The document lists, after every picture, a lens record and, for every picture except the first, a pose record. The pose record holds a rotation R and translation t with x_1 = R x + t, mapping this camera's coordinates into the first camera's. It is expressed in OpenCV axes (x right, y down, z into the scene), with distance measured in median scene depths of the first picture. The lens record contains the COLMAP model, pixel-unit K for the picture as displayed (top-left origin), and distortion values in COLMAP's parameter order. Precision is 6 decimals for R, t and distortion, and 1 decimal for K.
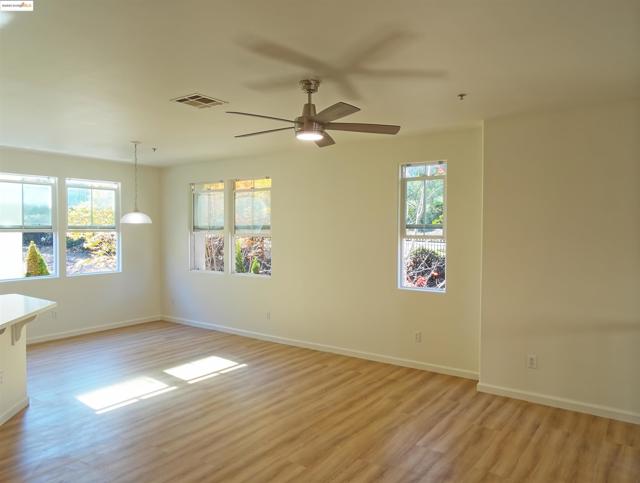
lens RADIAL K [[459.3, 0, 320.0], [0, 459.3, 241.5], [0, 0, 1]] dist [-0.000947, 0.001280]
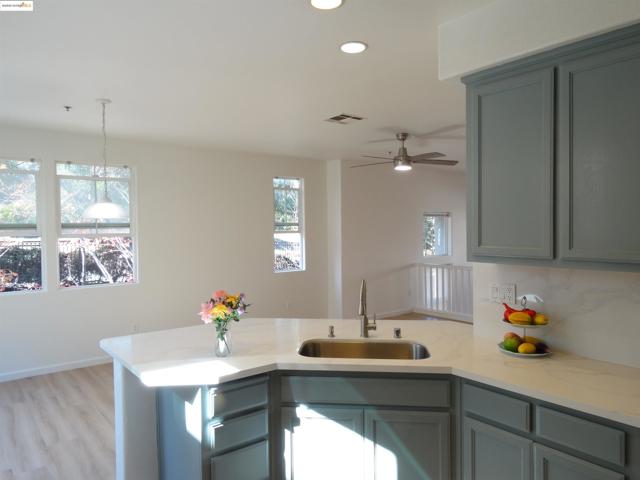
lens RADIAL K [[459.3, 0, 320.0], [0, 459.3, 240.0], [0, 0, 1]] dist [-0.000947, 0.001280]
pose [[0.262184, -0.026993, 0.964640, -0.986150], [0.037404, 0.999142, 0.017792, -0.006423], [-0.964293, 0.031417, 0.262969, 0.510278]]
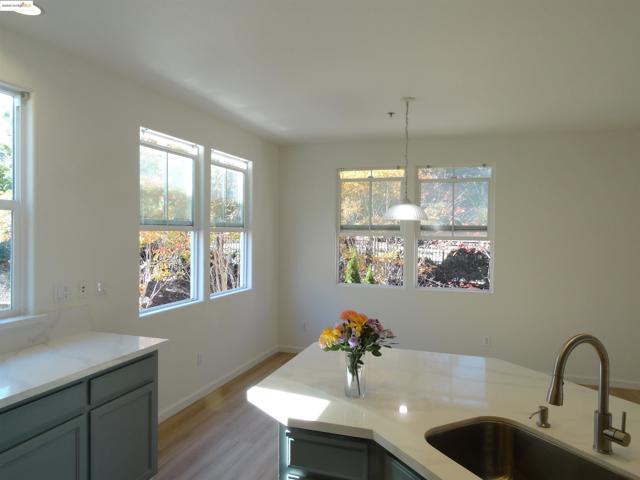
lens RADIAL K [[459.3, 0, 320.0], [0, 459.3, 240.0], [0, 0, 1]] dist [-0.000947, 0.001280]
pose [[0.954114, 0.005028, 0.299401, -0.720146], [-0.002912, 0.999968, -0.007512, -0.005104], [-0.299429, 0.006296, 0.954098, 0.399647]]
